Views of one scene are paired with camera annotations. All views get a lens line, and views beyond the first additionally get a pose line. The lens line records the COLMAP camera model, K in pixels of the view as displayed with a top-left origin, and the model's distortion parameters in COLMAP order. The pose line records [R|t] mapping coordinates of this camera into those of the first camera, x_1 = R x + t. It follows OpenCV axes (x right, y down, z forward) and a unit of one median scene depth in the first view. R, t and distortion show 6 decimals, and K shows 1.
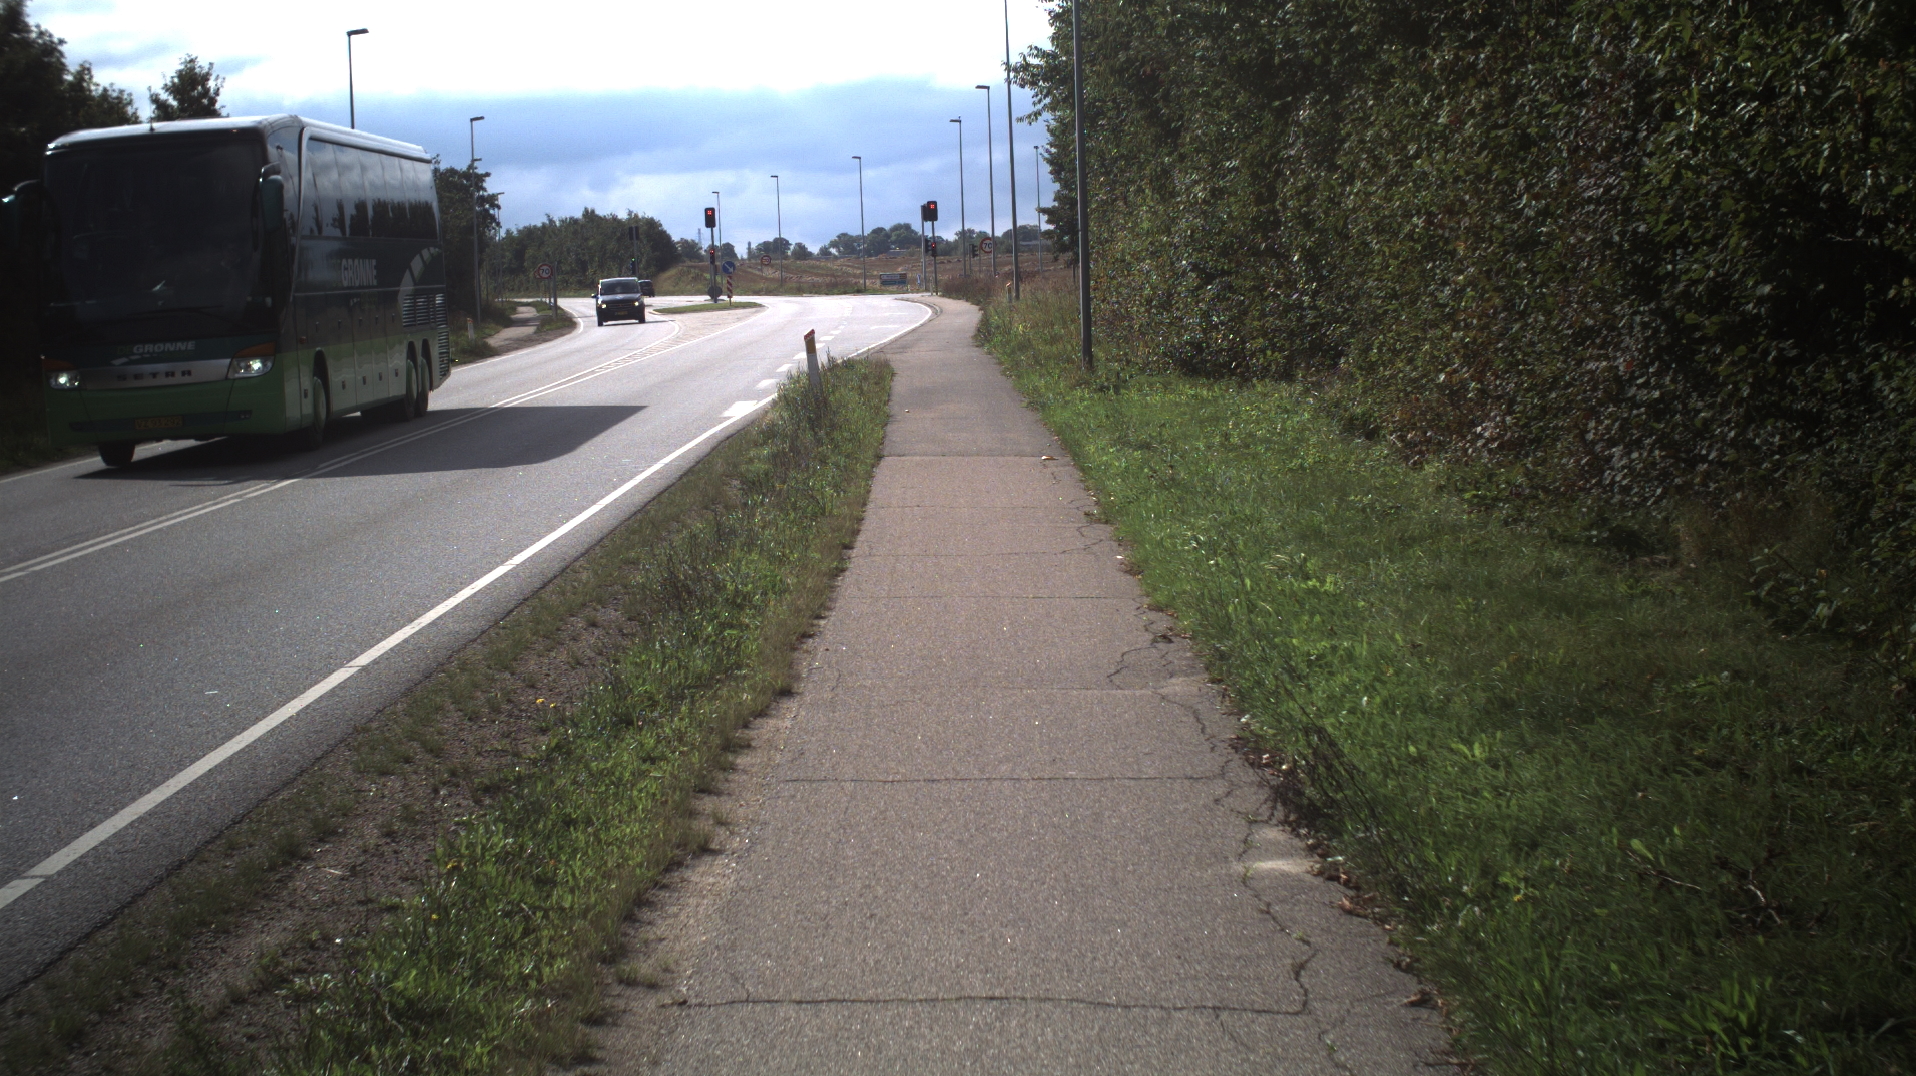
lens RADIAL K [[3338.2, 0, 958.0], [0, 3338.2, 538.0], [0, 0, 1]] dist [-0.269472, 0.211189]
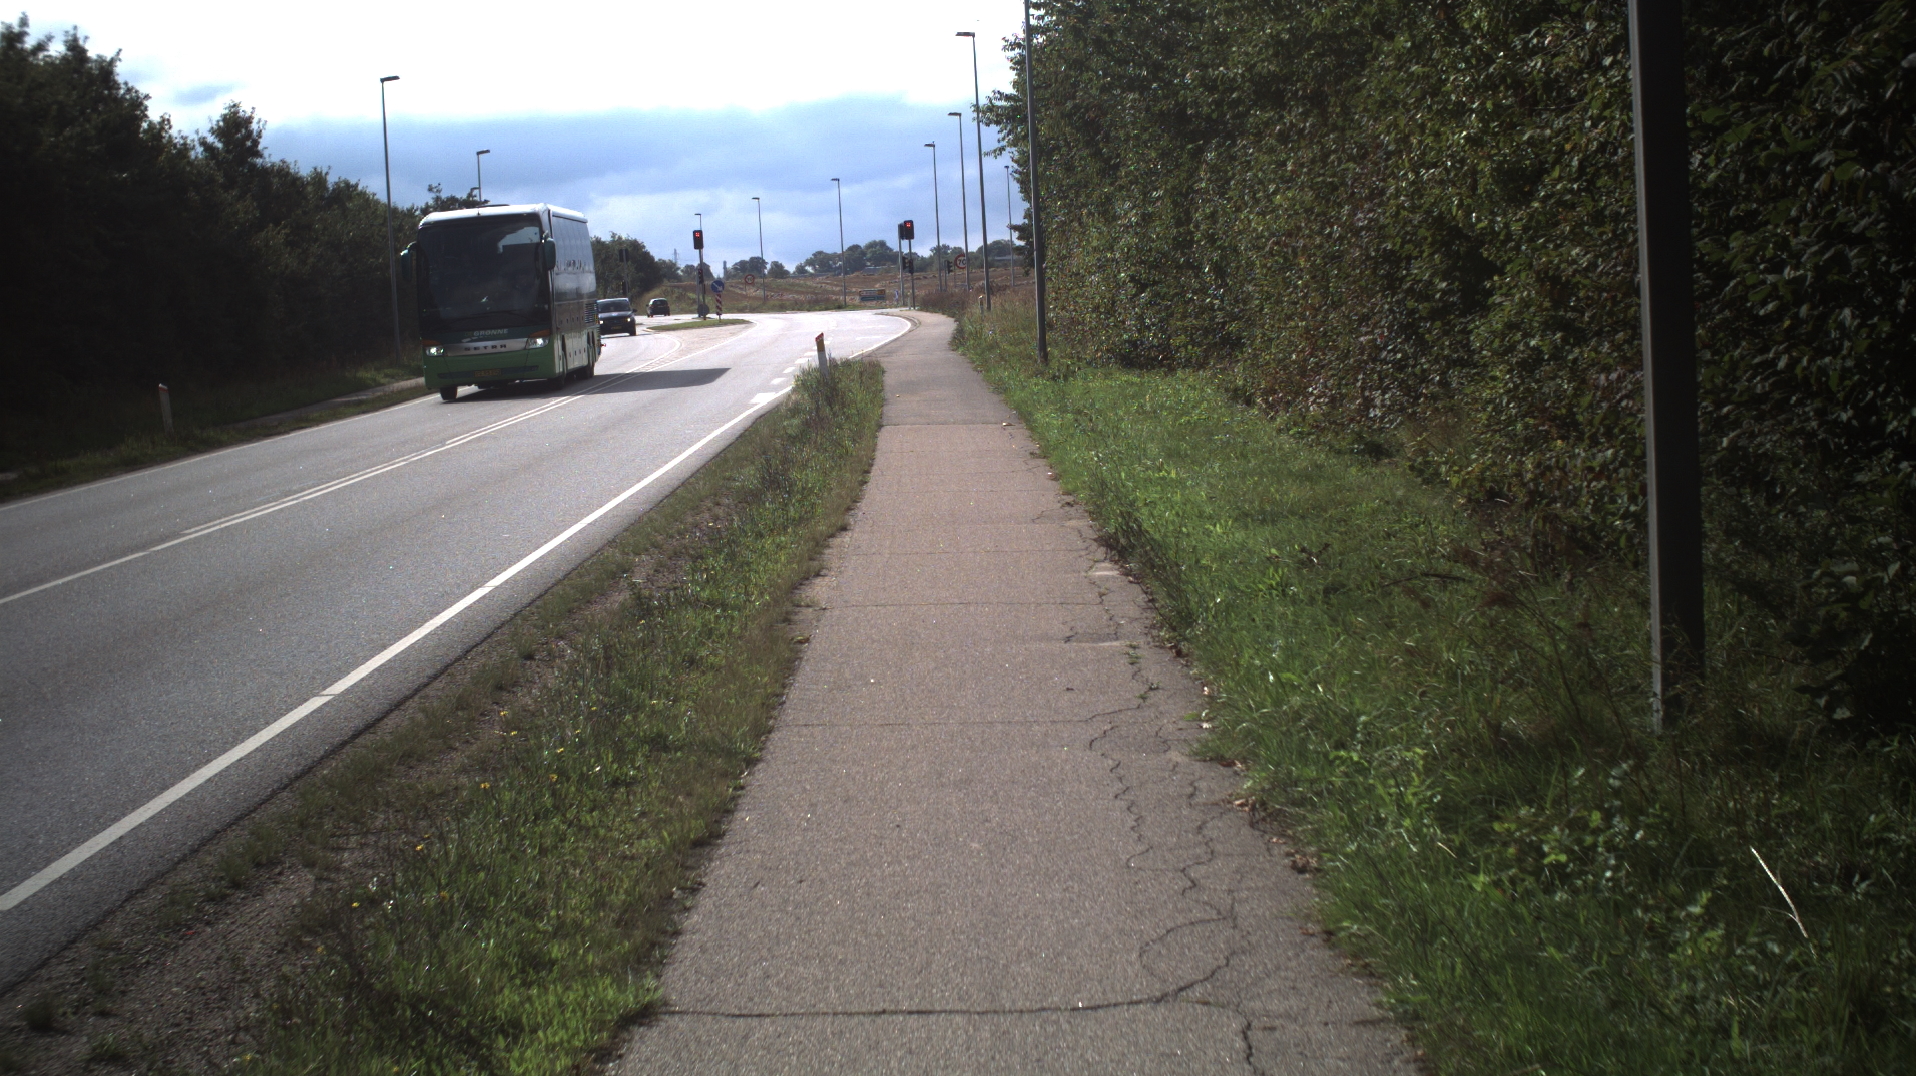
lens RADIAL K [[3338.2, 0, 958.0], [0, 3338.2, 538.0], [0, 0, 1]] dist [-0.269472, 0.211189]
pose [[0.999842, -0.016688, 0.006119, -0.000728], [0.016716, 0.999849, -0.004654, 0.013332], [-0.006040, 0.004756, 0.999970, -0.160071]]
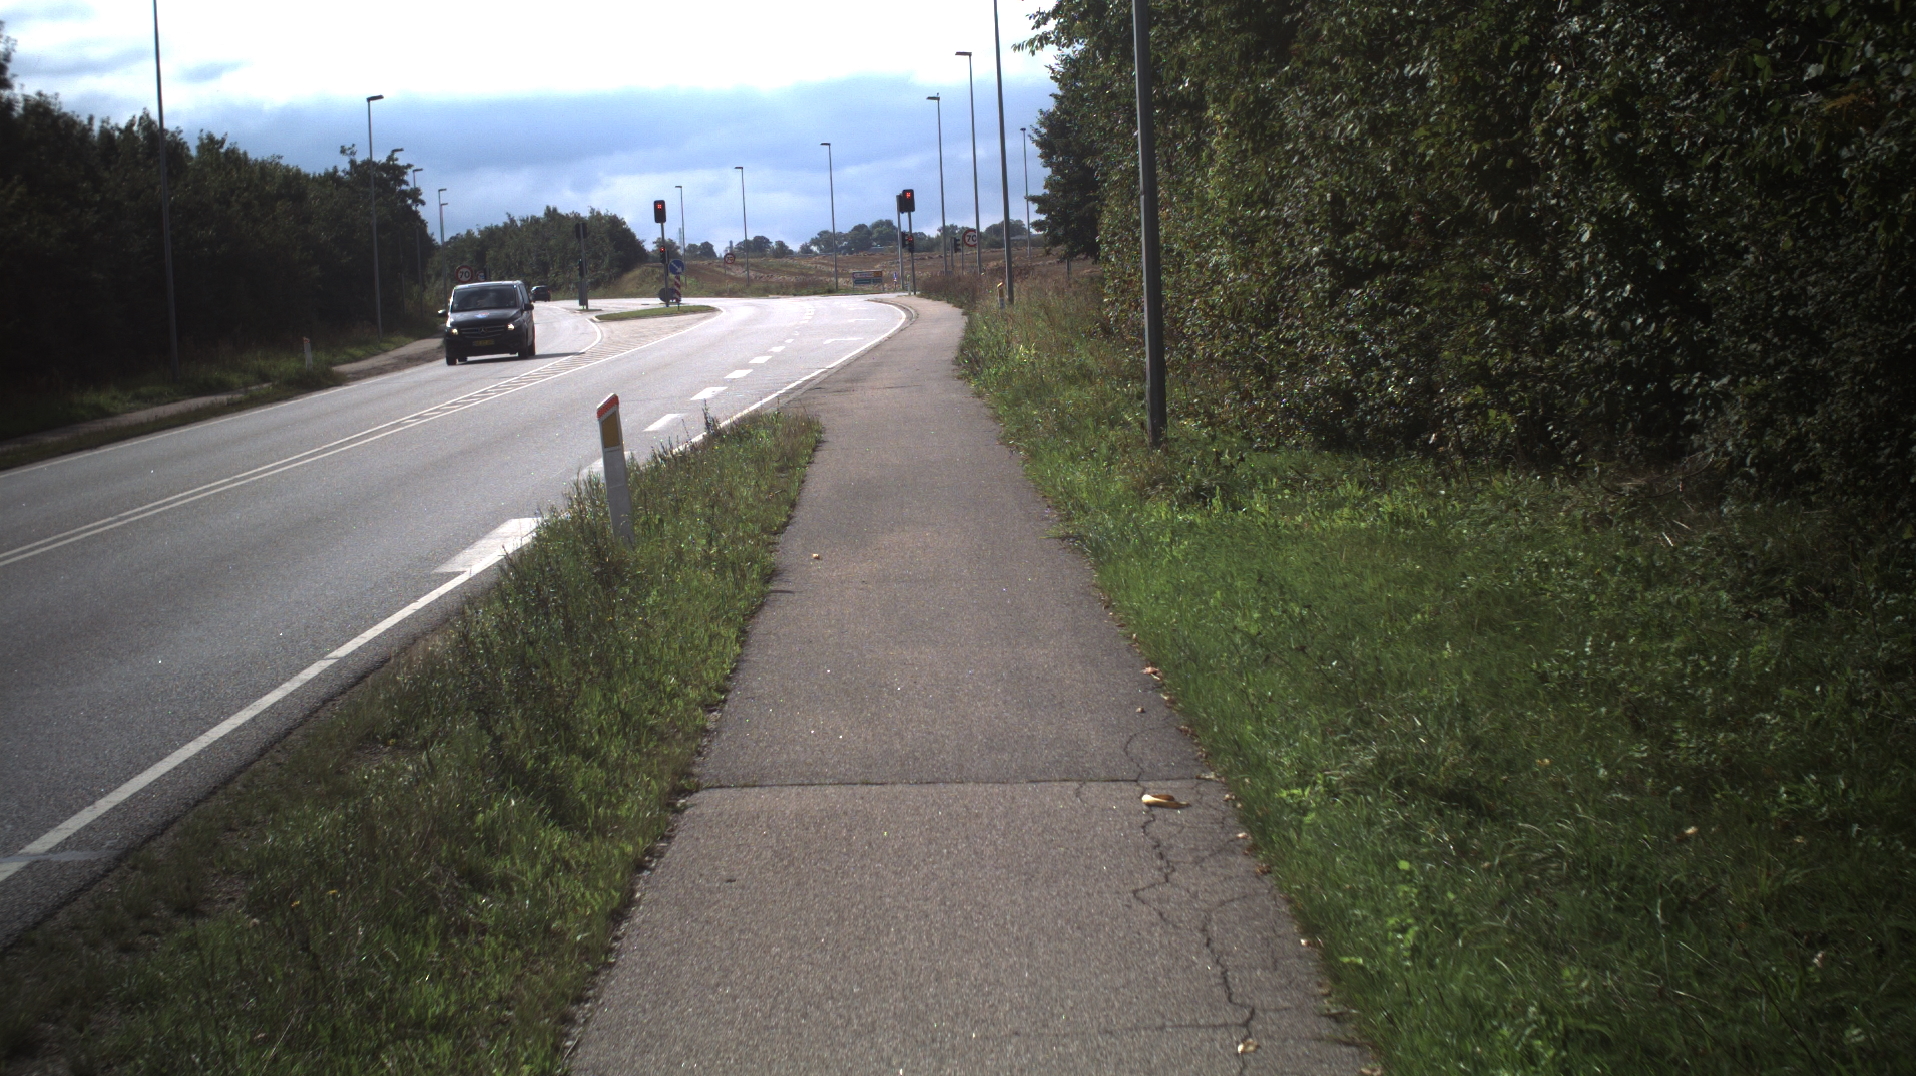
lens RADIAL K [[3338.2, 0, 958.0], [0, 3338.2, 538.0], [0, 0, 1]] dist [-0.269472, 0.211189]
pose [[0.999907, -0.013057, 0.003972, 0.002262], [0.013053, 0.999914, 0.001156, -0.025715], [-0.003986, -0.001104, 0.999991, 0.318347]]
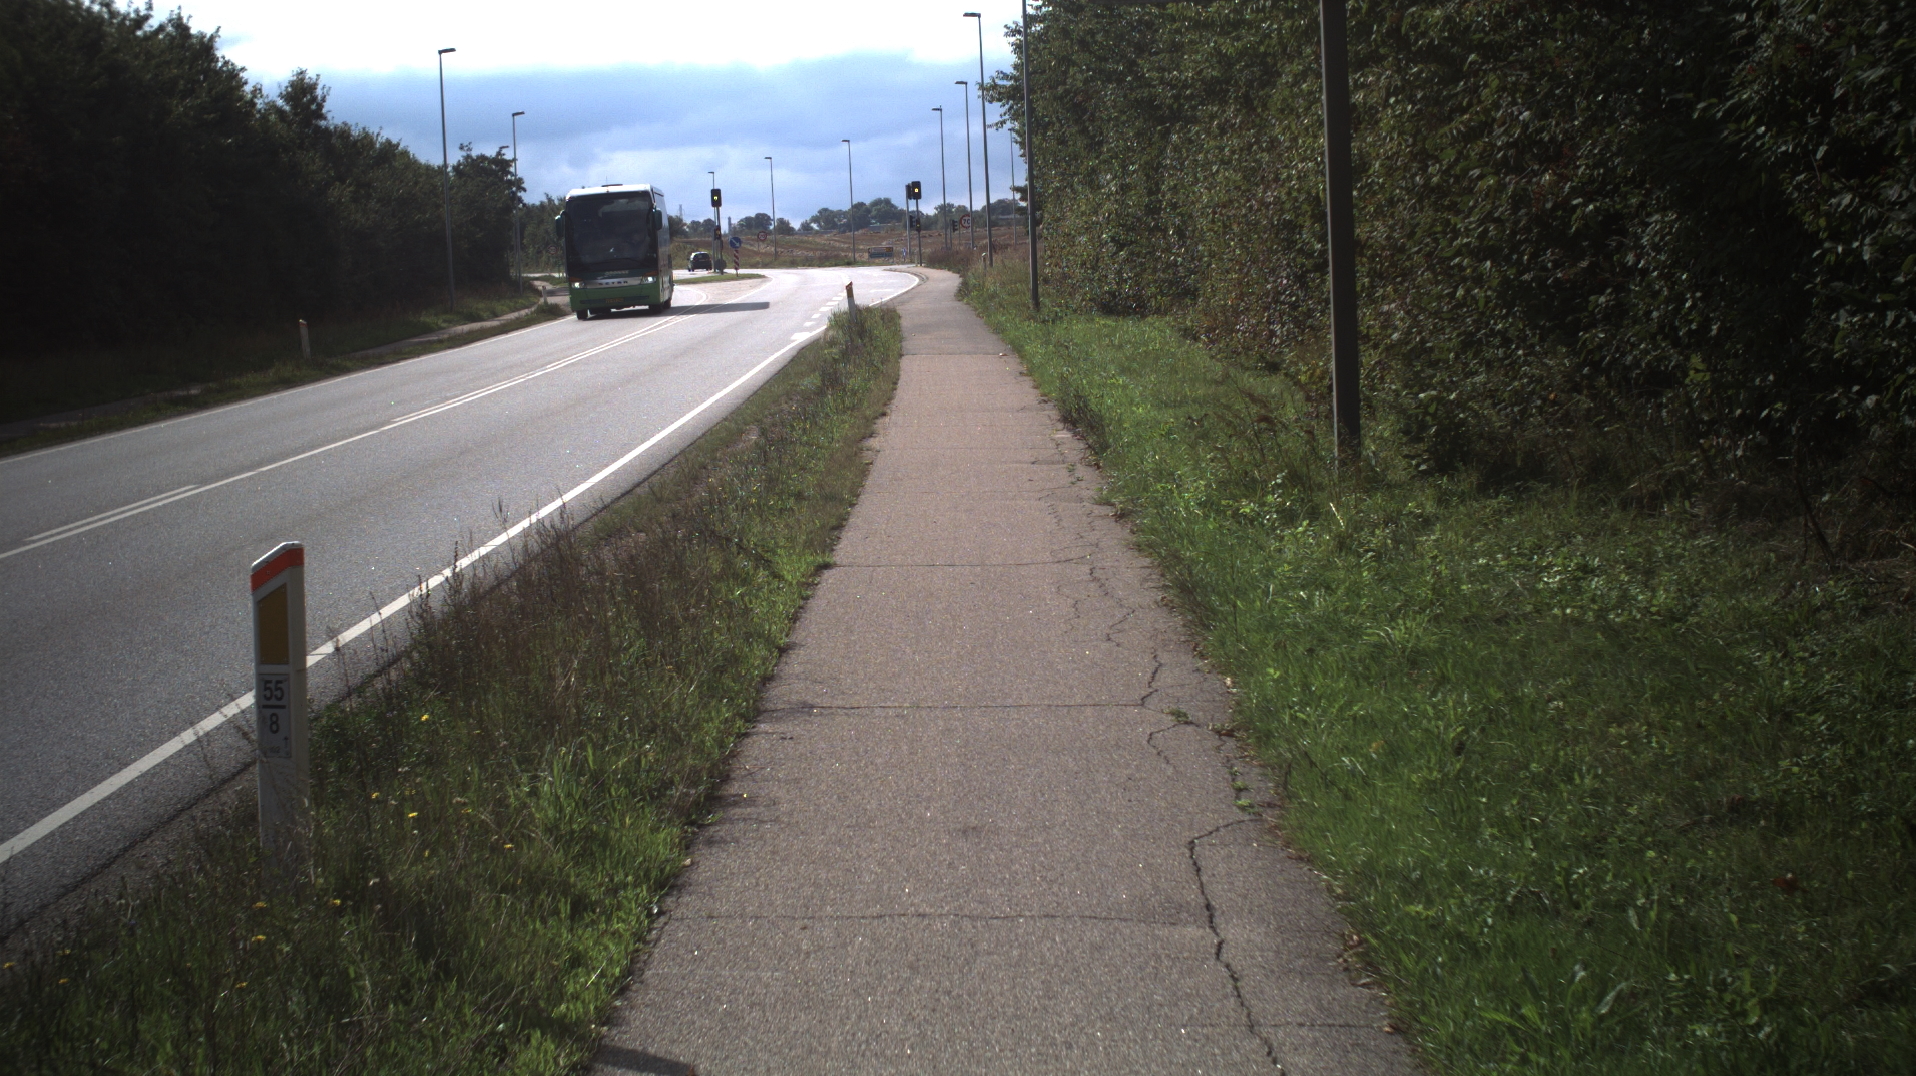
lens RADIAL K [[3338.2, 0, 958.0], [0, 3338.2, 538.0], [0, 0, 1]] dist [-0.269472, 0.211189]
pose [[0.999954, -0.007819, 0.005510, -0.002537], [0.007776, 0.999939, 0.007871, 0.026182], [-0.005571, -0.007827, 0.999954, -0.319674]]
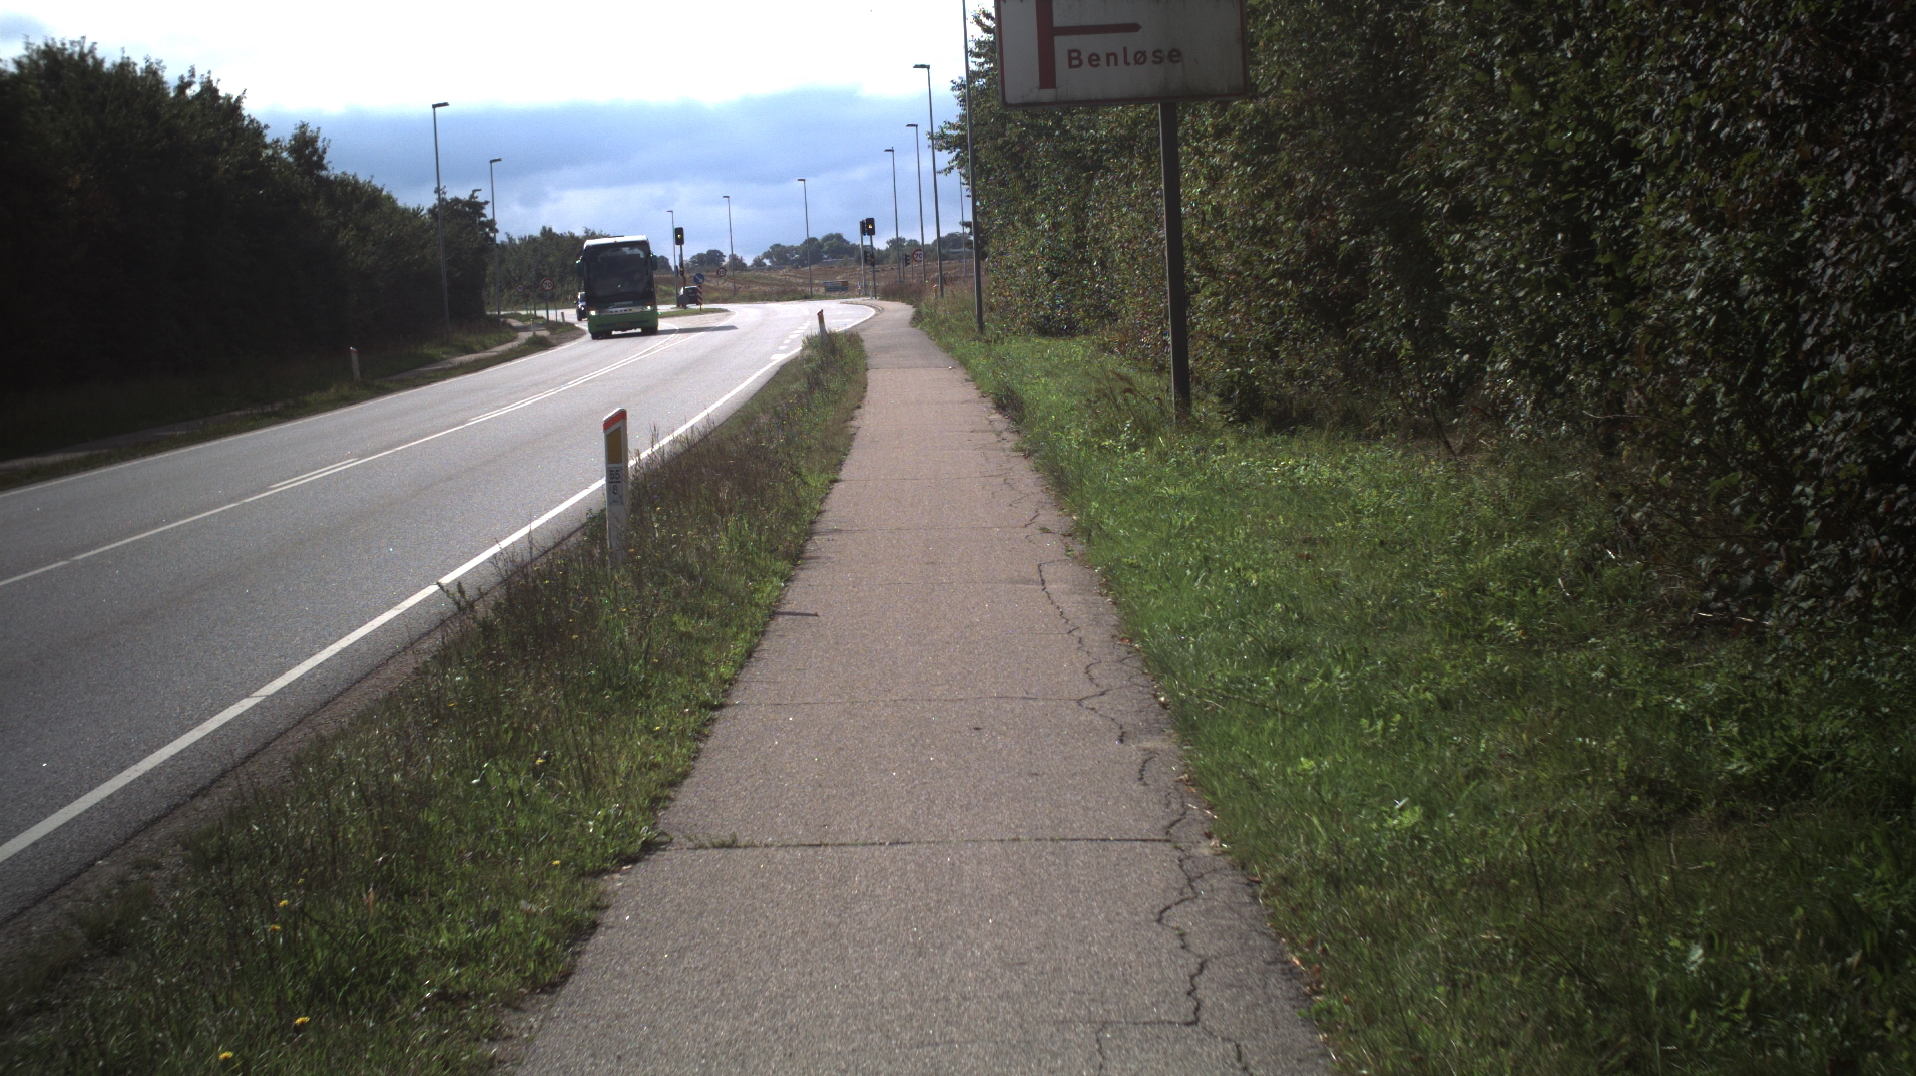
lens RADIAL K [[3338.2, 0, 958.0], [0, 3338.2, 538.0], [0, 0, 1]] dist [-0.269472, 0.211189]
pose [[0.999590, -0.021418, 0.019021, -0.004545], [0.021459, 0.999768, -0.001974, 0.039657], [-0.018974, 0.002381, 0.999817, -0.480079]]
